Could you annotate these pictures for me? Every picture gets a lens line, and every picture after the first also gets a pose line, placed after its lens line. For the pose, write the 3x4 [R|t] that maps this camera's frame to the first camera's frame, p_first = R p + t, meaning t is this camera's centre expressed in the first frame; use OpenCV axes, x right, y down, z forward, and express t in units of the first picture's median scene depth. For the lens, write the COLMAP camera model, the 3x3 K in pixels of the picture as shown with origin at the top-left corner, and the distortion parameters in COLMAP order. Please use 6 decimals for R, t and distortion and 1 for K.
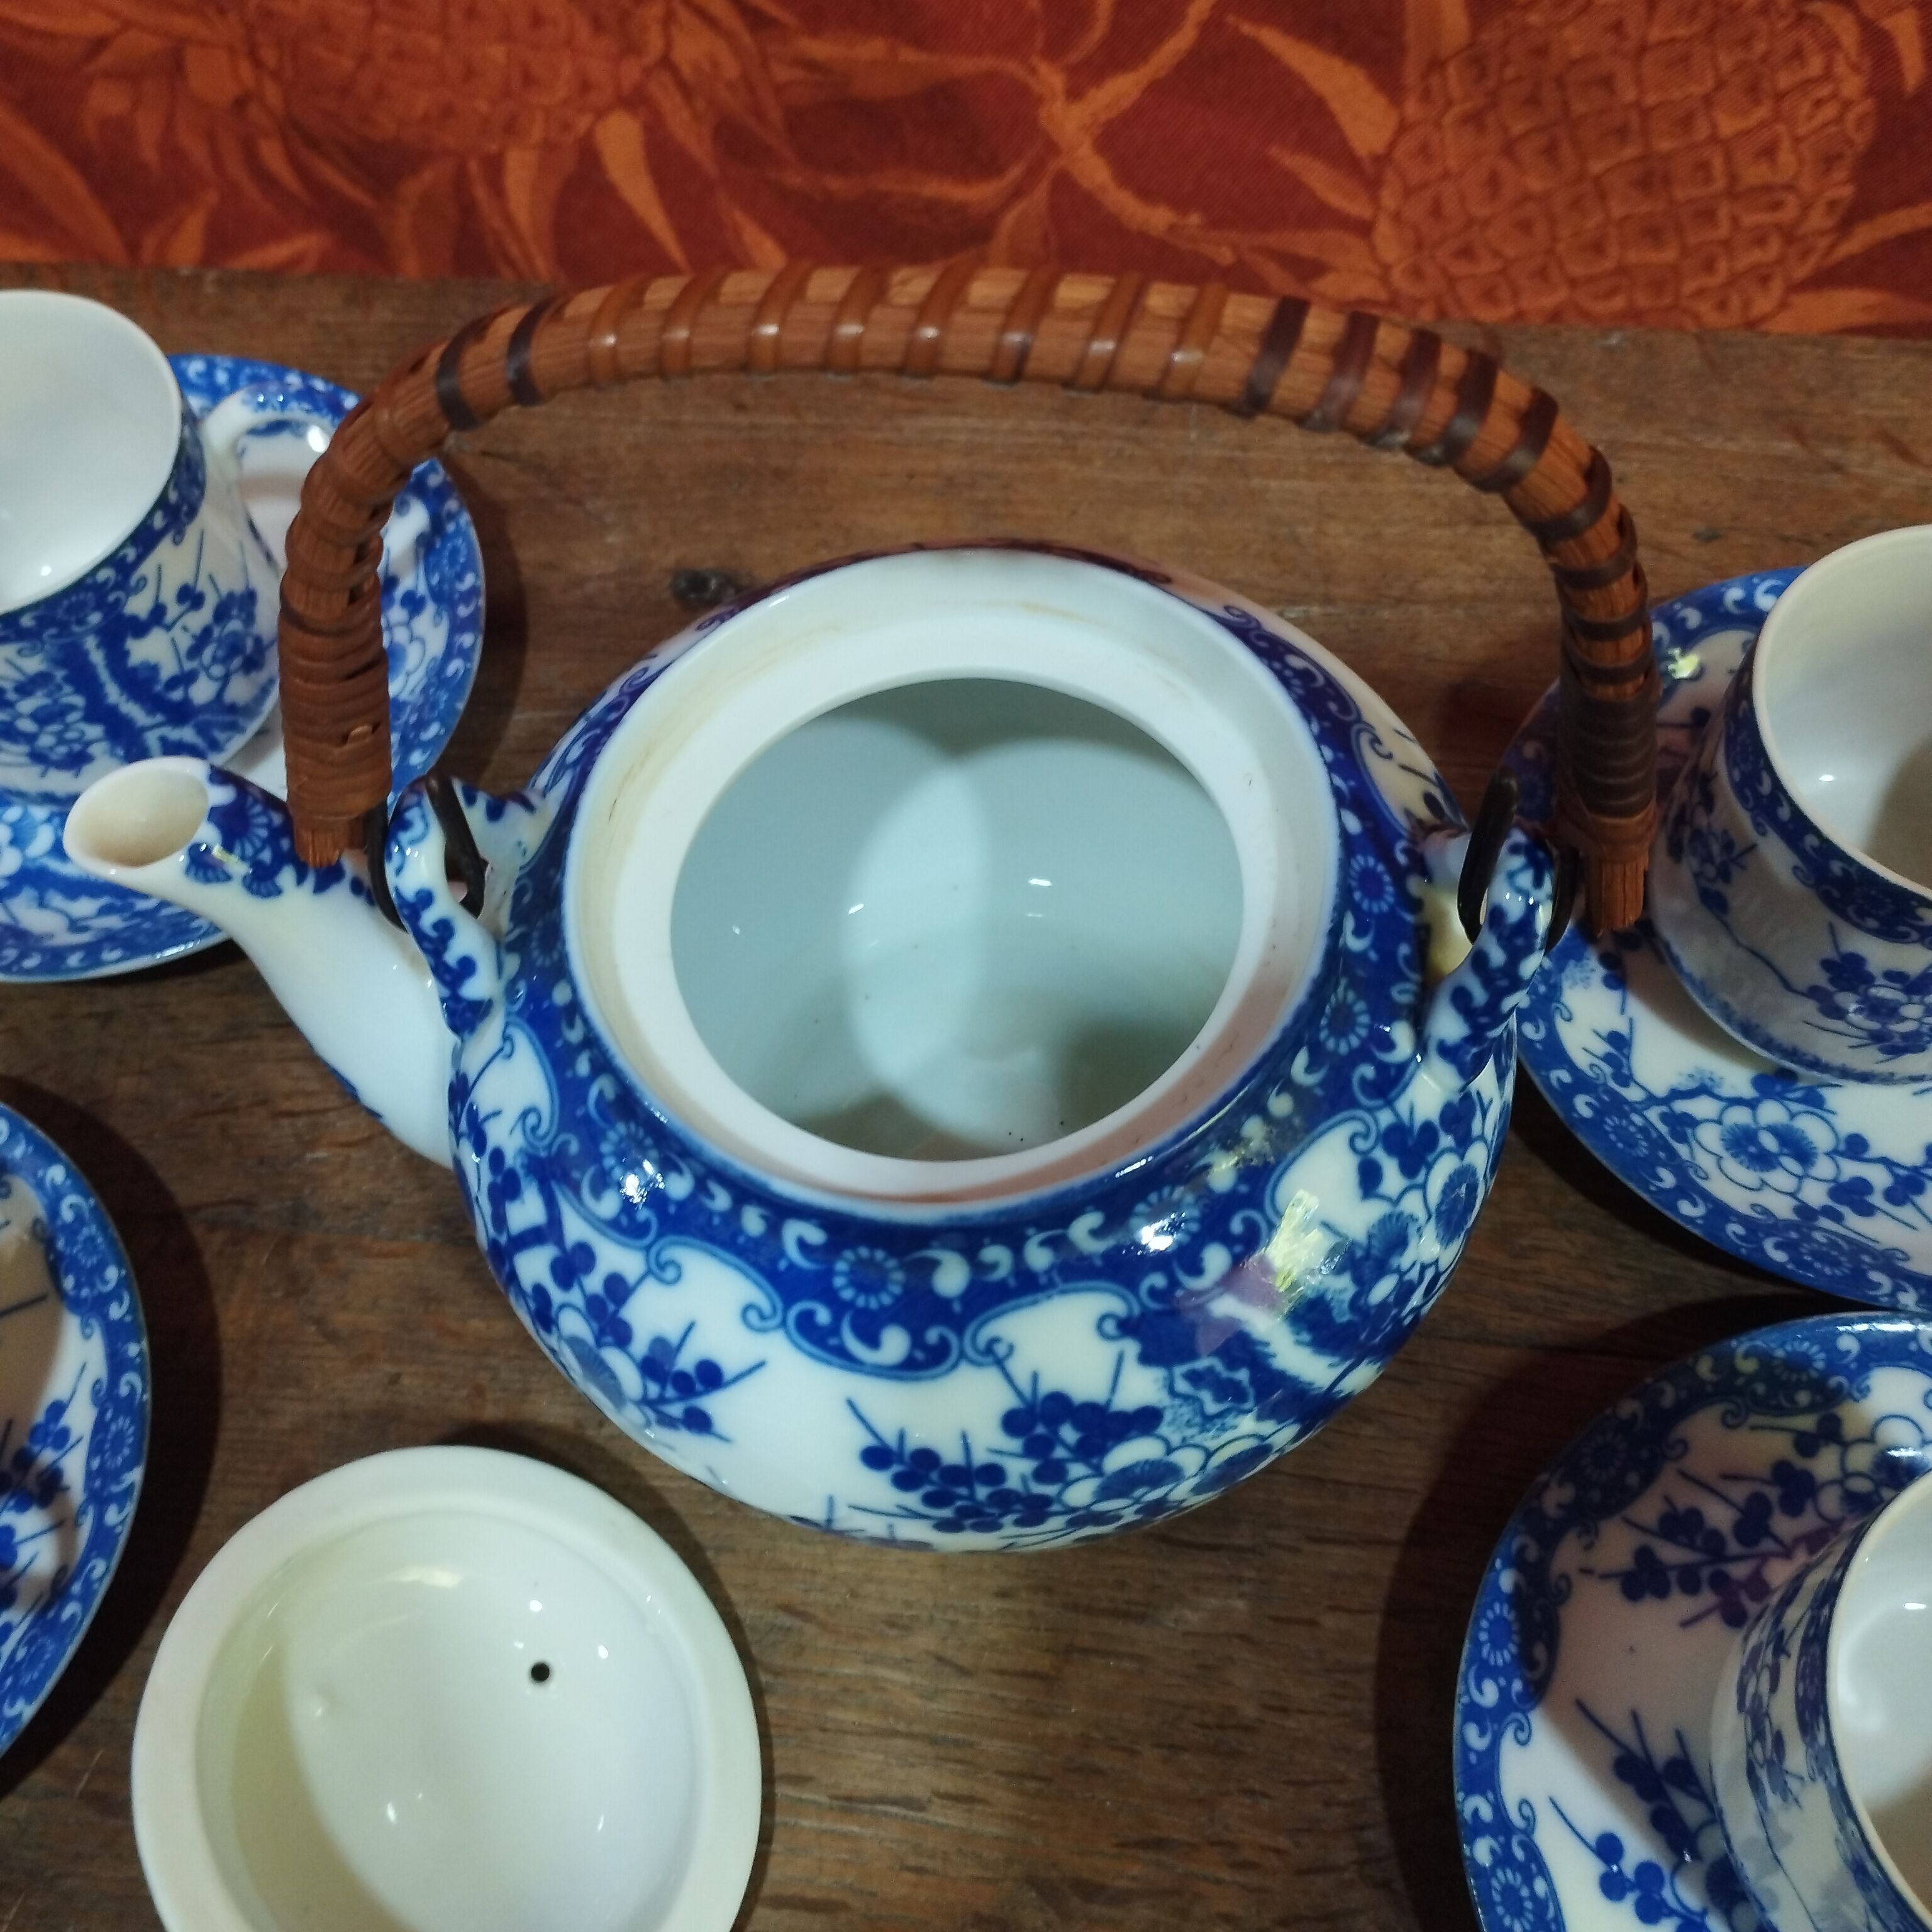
lens RADIAL K [[2131.6, 0, 960.2], [0, 2131.6, 967.3], [0, 0, 1]] dist [0.108091, -0.172742]
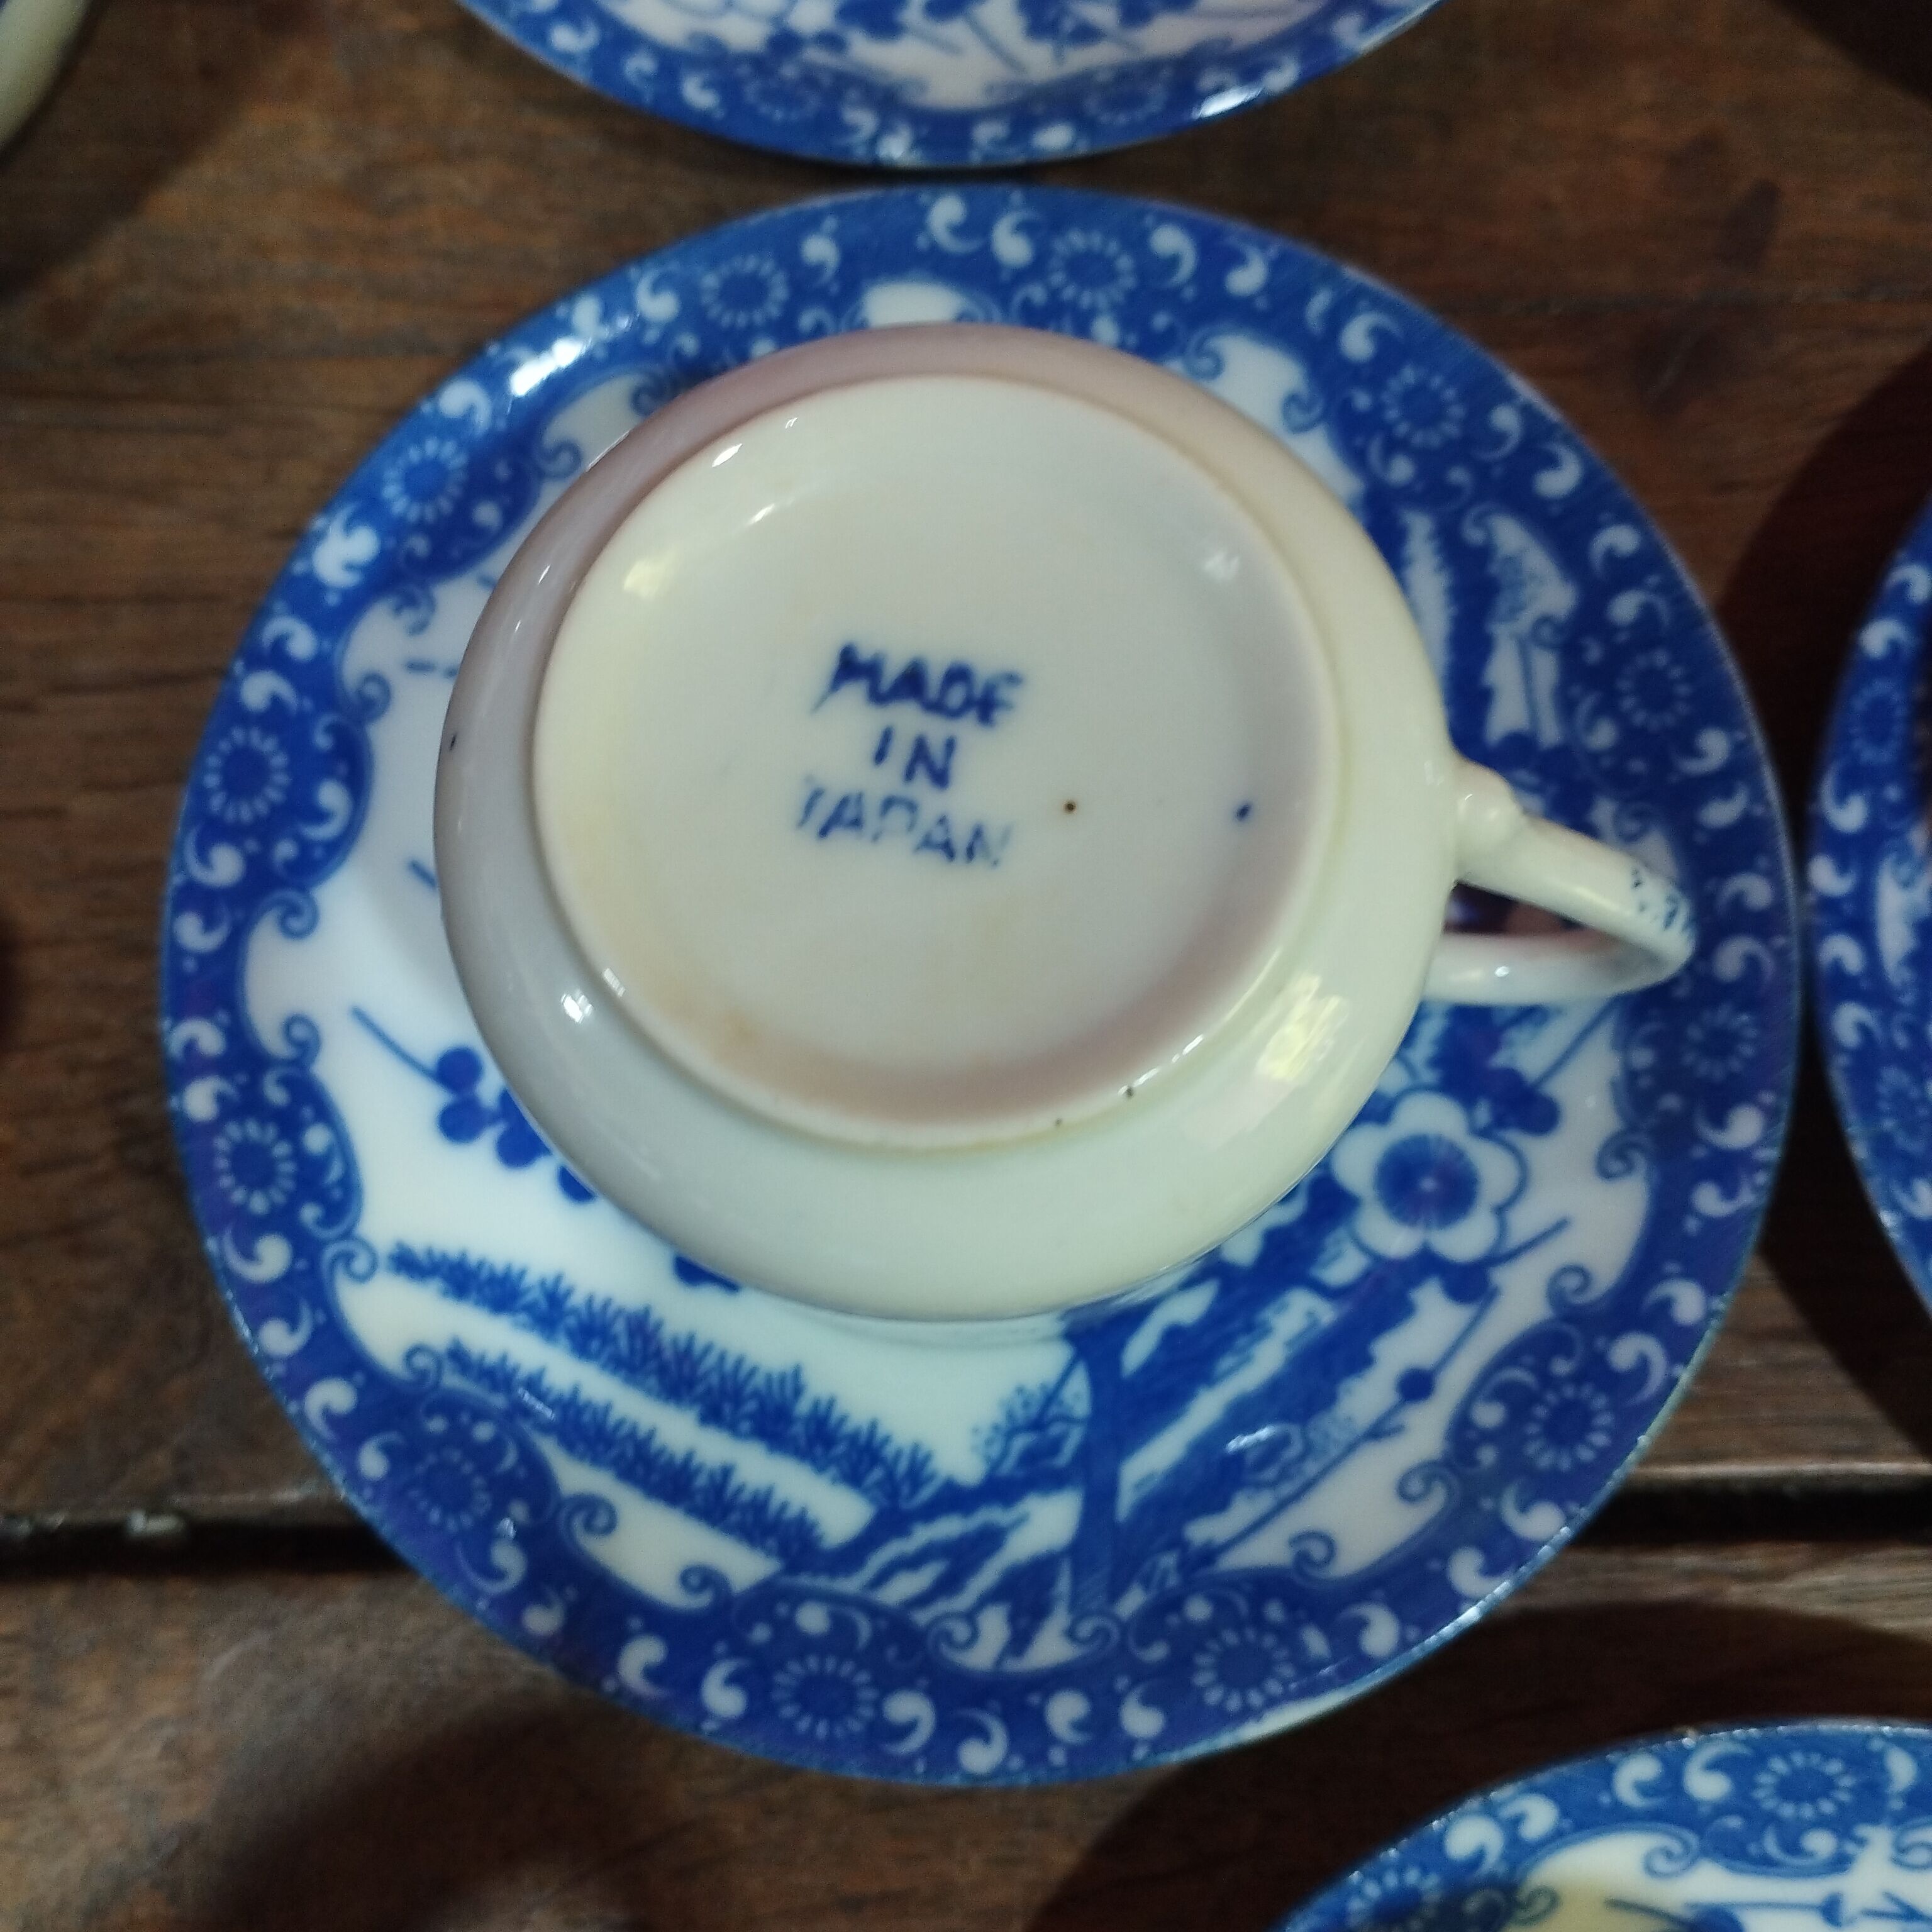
lens RADIAL K [[2201.2, 0, 975.5], [0, 2201.2, 953.9], [0, 0, 1]] dist [0.080557, -0.133368]
pose [[0.989770, -0.133562, 0.050174, 0.396114], [0.114689, 0.953988, 0.277045, 0.194413], [-0.084868, -0.268456, 0.959546, 0.337239]]
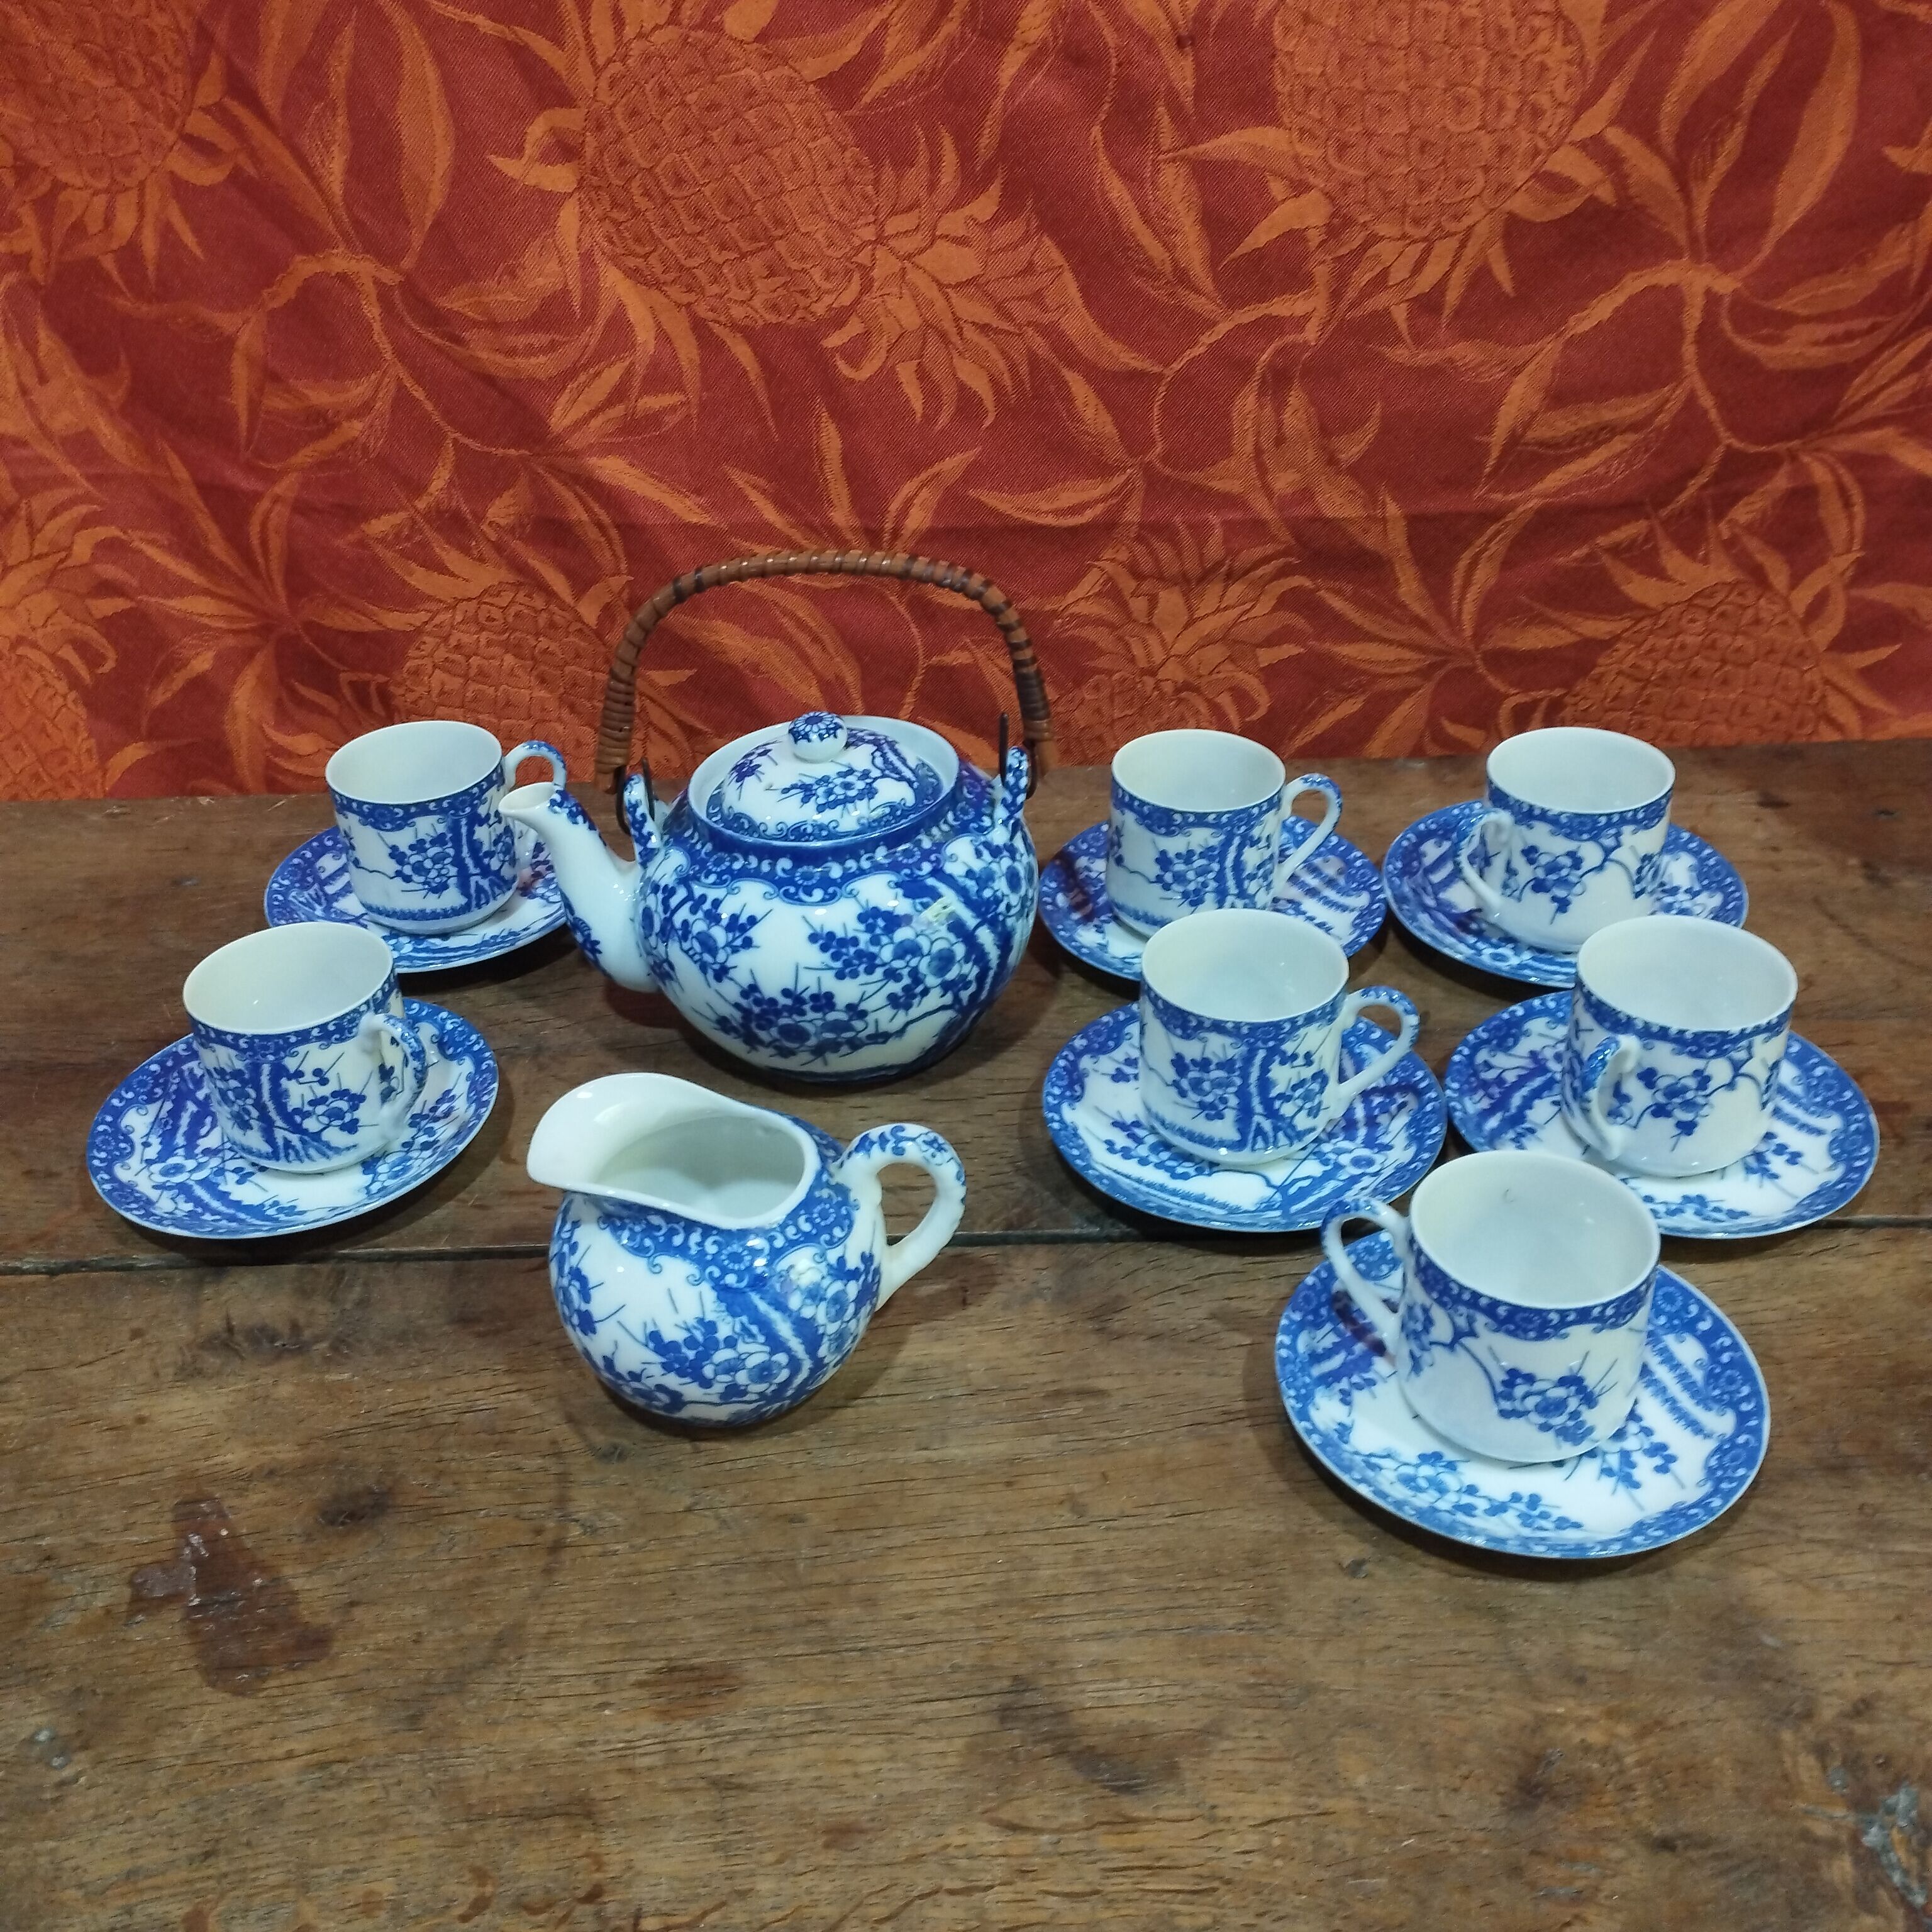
lens RADIAL K [[2106.9, 0, 962.6], [0, 2106.9, 965.3], [0, 0, 1]] dist [0.102278, -0.133864]
pose [[0.993046, -0.044861, 0.108843, -0.118614], [0.092203, 0.871227, -0.482143, 1.298508], [-0.073198, 0.488826, 0.869305, -1.133767]]
